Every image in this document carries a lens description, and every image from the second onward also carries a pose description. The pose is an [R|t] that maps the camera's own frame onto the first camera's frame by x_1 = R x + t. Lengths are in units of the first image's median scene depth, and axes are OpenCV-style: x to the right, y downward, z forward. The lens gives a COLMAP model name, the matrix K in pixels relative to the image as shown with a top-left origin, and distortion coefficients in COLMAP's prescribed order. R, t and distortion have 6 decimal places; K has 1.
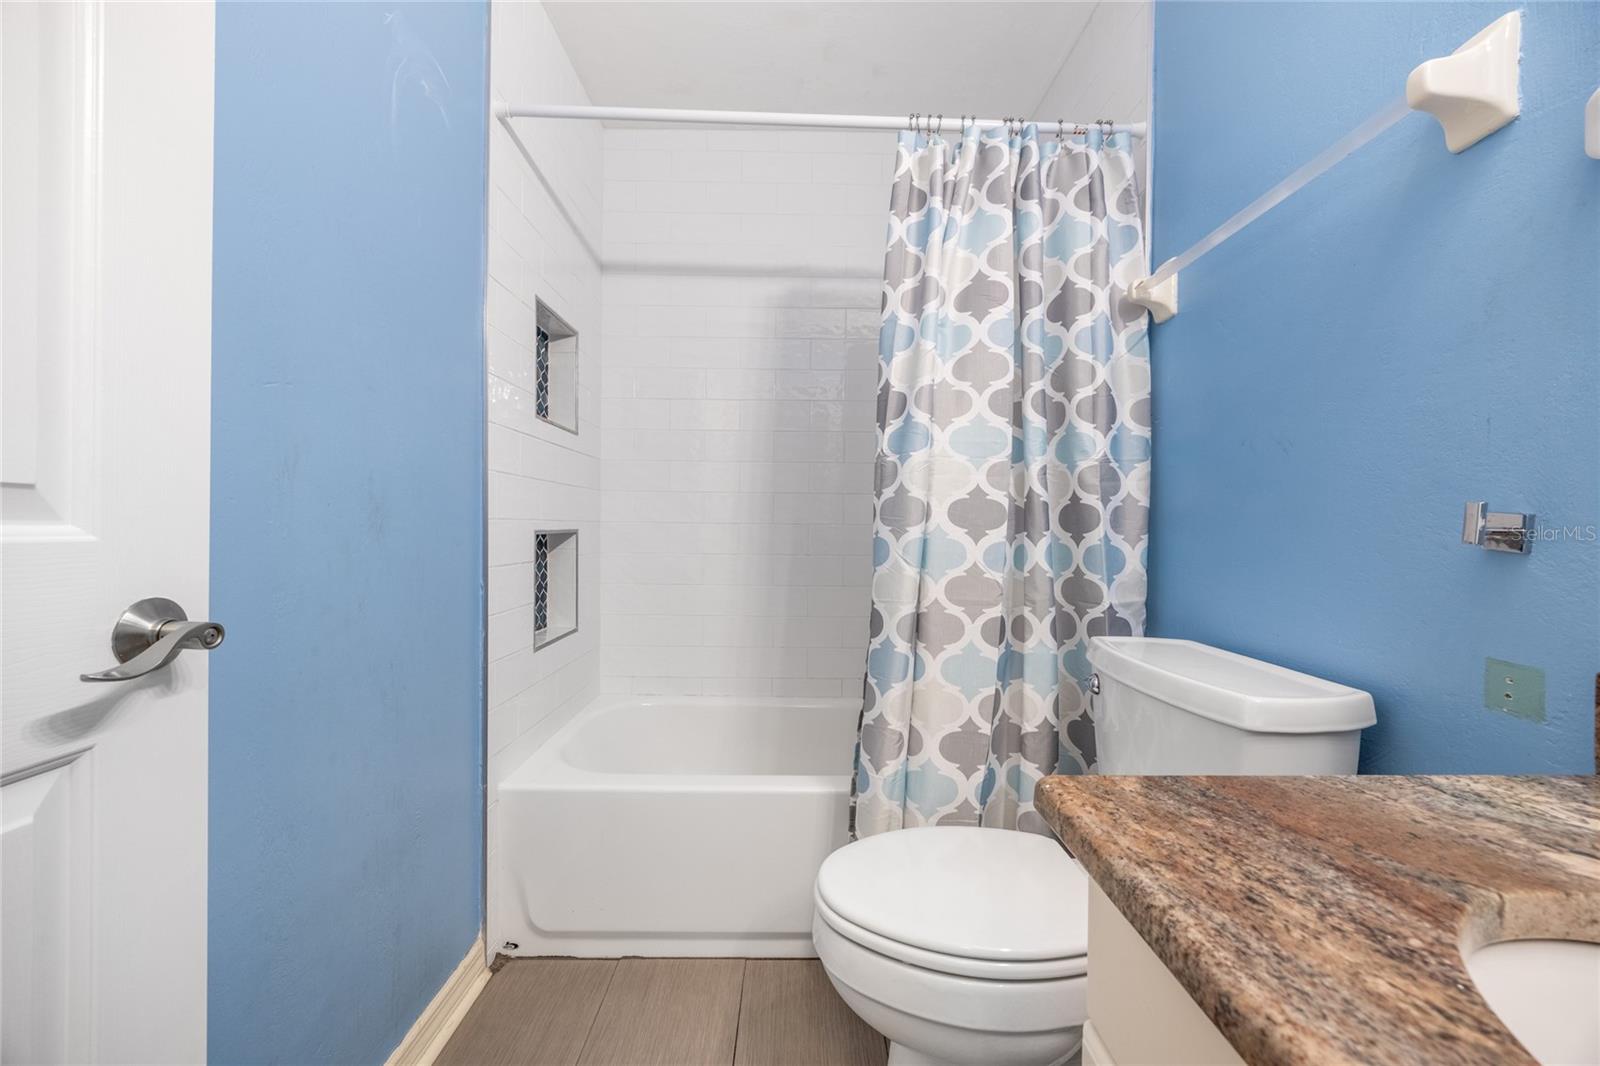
lens RADIAL K [[614.3, 0, 800.4], [0, 614.3, 532.0], [0, 0, 1]] dist [-0.003024, 0.000307]
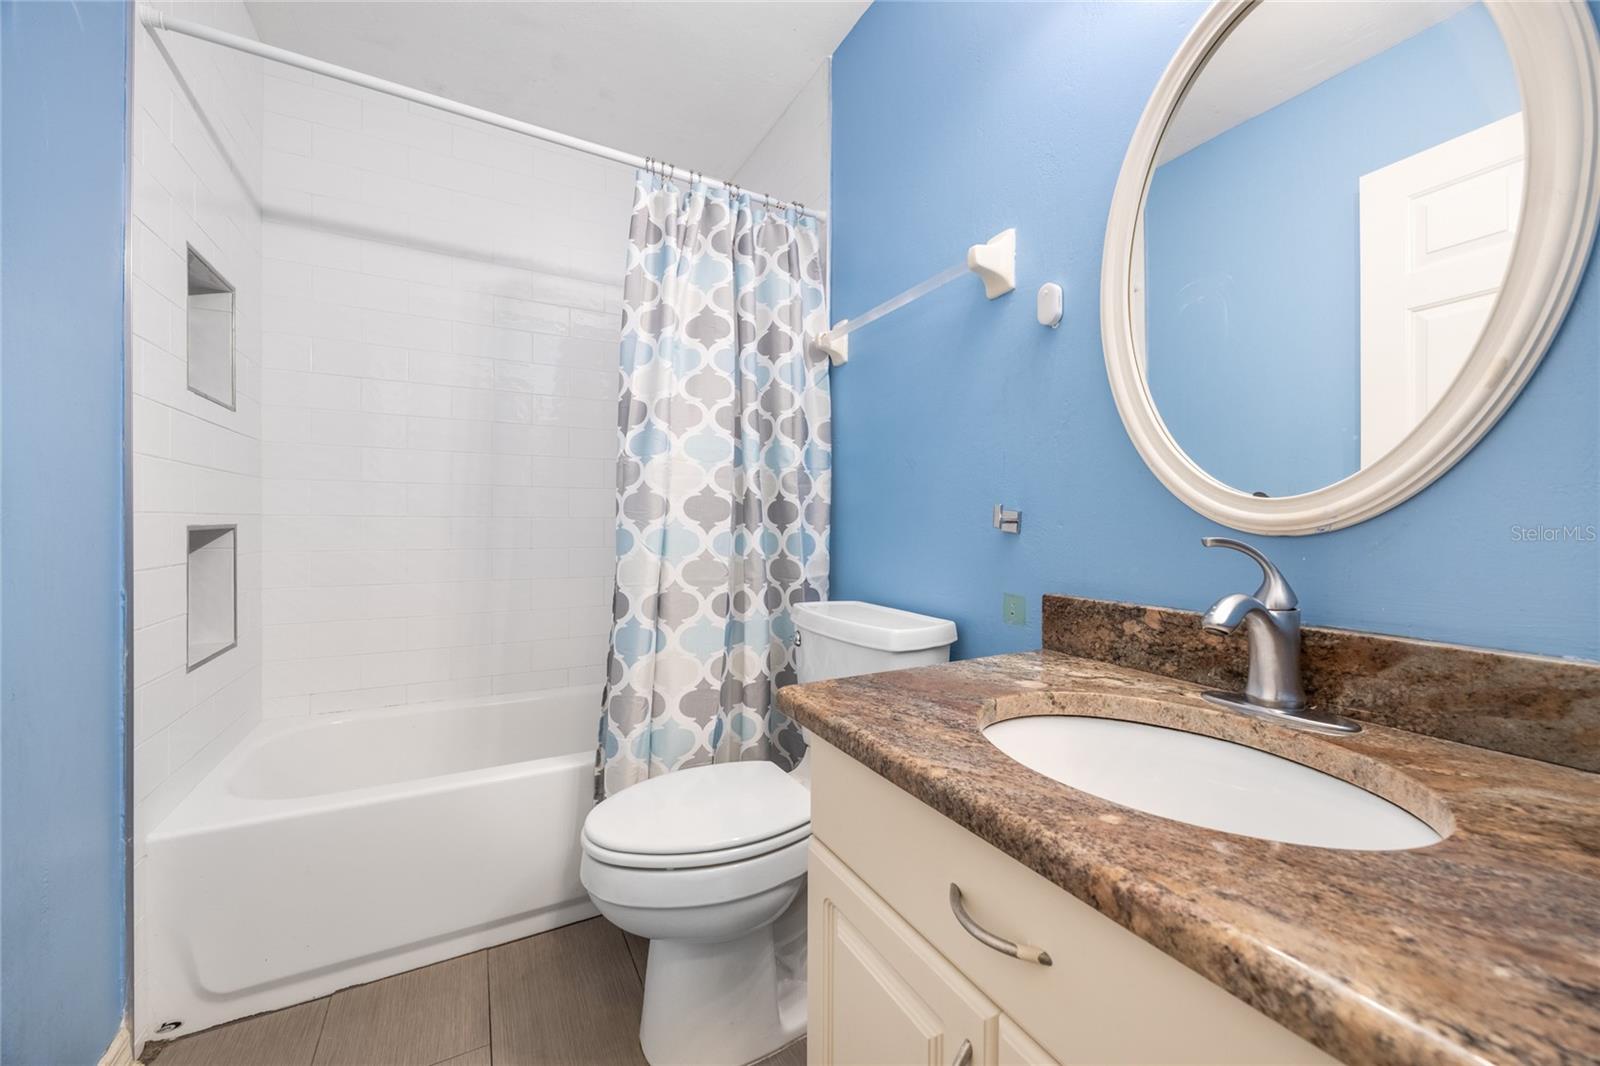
lens RADIAL K [[614.3, 0, 800.3], [0, 614.3, 527.0], [0, 0, 1]] dist [-0.003024, 0.000307]
pose [[0.884997, -0.009288, 0.465505, -0.109114], [0.007520, 0.999956, 0.005654, 0.001053], [-0.465537, -0.001504, 0.885027, -0.146817]]
